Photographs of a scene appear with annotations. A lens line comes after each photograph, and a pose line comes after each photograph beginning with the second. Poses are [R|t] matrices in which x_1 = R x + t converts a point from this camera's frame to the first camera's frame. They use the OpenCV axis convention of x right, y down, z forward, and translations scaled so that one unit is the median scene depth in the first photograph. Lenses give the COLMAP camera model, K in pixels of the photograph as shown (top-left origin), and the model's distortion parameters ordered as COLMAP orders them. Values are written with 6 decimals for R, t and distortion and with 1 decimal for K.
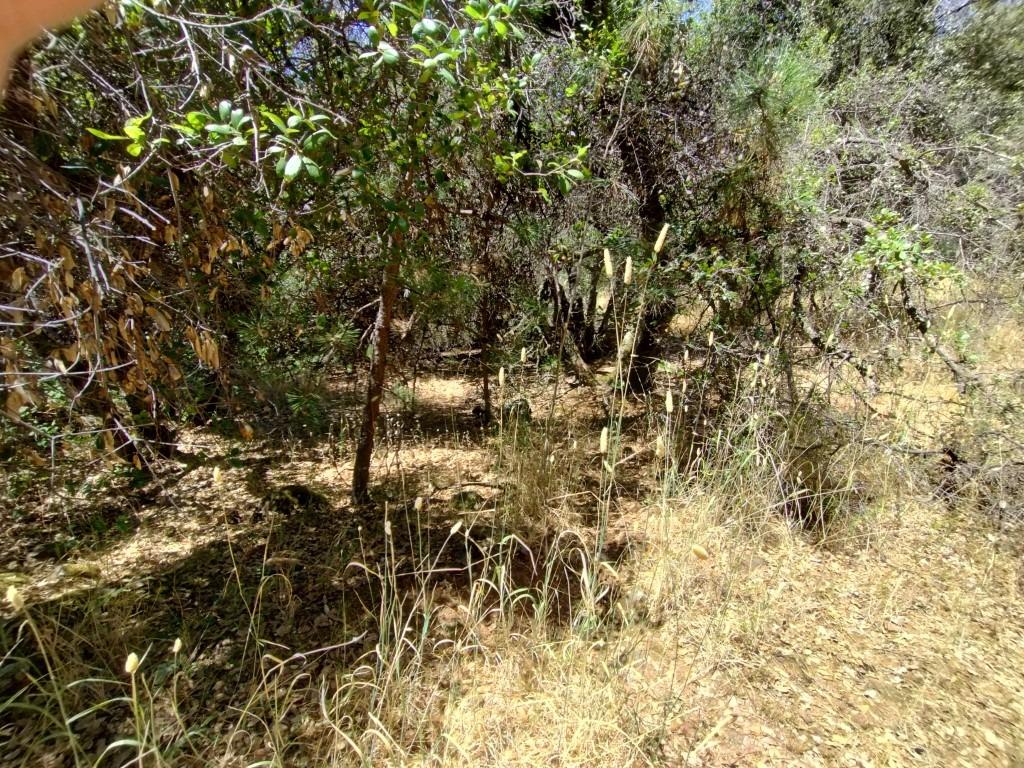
lens RADIAL K [[471.1, 0, 514.4], [0, 471.1, 386.8], [0, 0, 1]] dist [-0.005452, 0.000190]
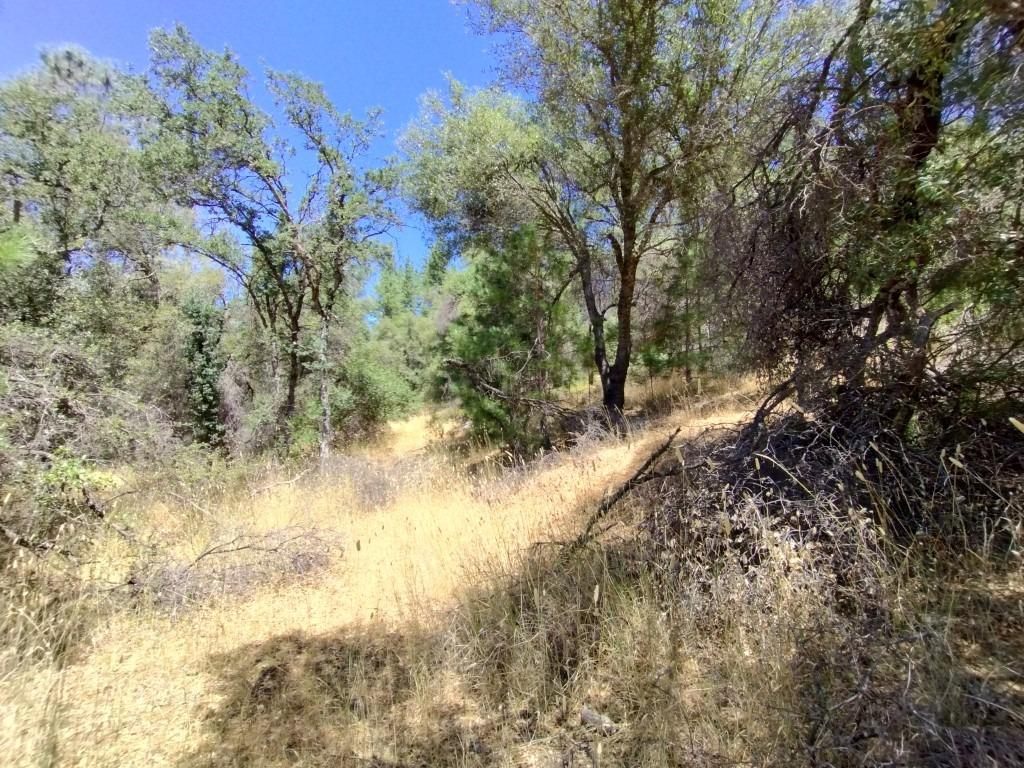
lens RADIAL K [[468.9, 0, 521.2], [0, 468.9, 385.1], [0, 0, 1]] dist [-0.016284, 0.004844]
pose [[0.123207, 0.088494, 0.988428, -0.538638], [0.309909, 0.942772, -0.123036, 0.090482], [-0.942750, 0.321481, 0.088731, -0.614552]]
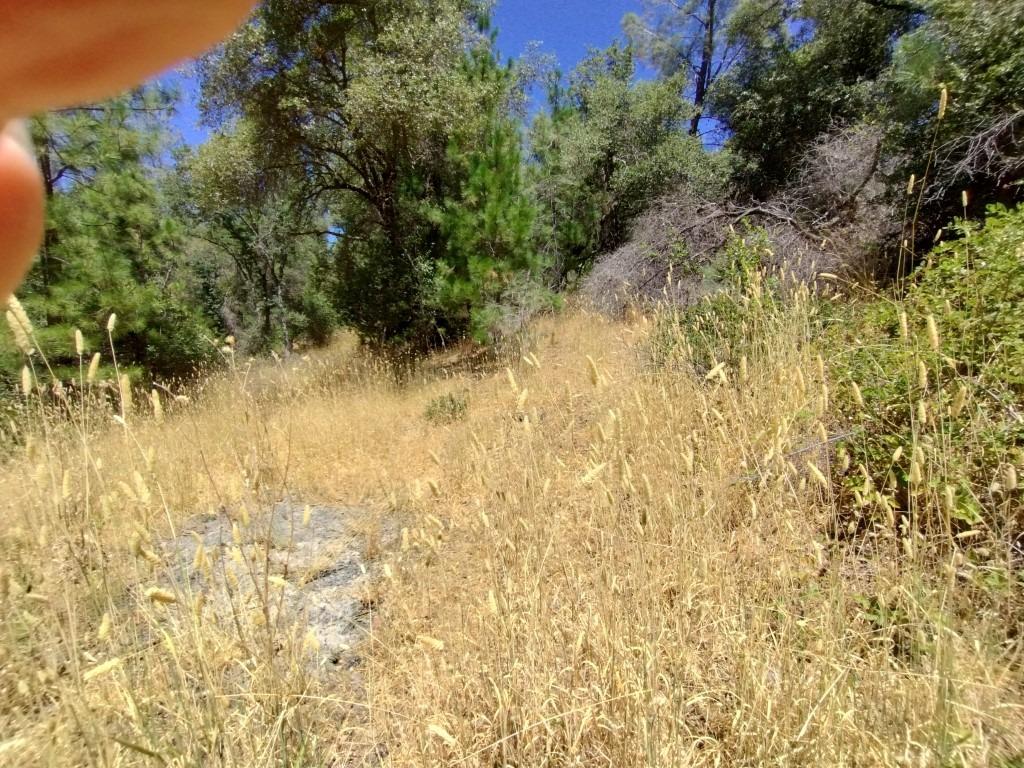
lens RADIAL K [[471.1, 0, 514.4], [0, 471.1, 386.8], [0, 0, 1]] dist [-0.005452, 0.000190]
pose [[0.114027, -0.134768, 0.984294, -4.356624], [0.329923, 0.939666, 0.090438, 0.719909], [-0.937096, 0.314429, 0.151611, -3.212621]]
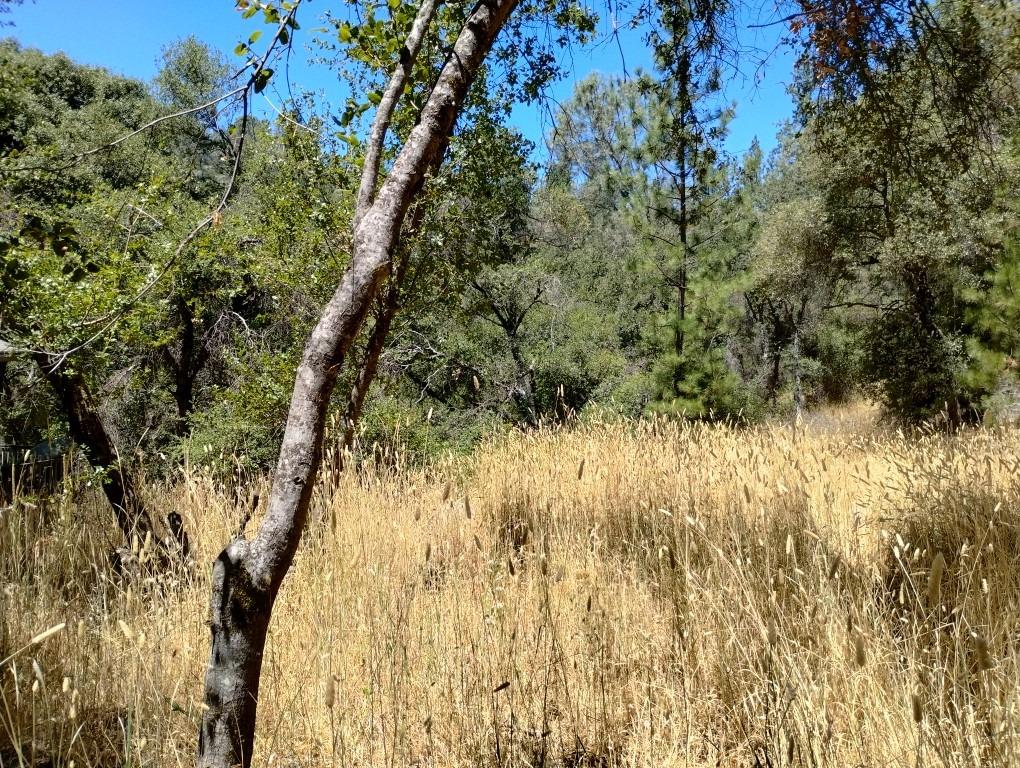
lens RADIAL K [[838.0, 0, 508.3], [0, 838.0, 379.7], [0, 0, 1]] dist [0.051911, -0.072856]
pose [[0.762849, -0.023102, 0.646163, -8.012291], [0.207613, 0.955194, -0.210954, 0.903041], [-0.612338, 0.295078, 0.733465, -5.112136]]
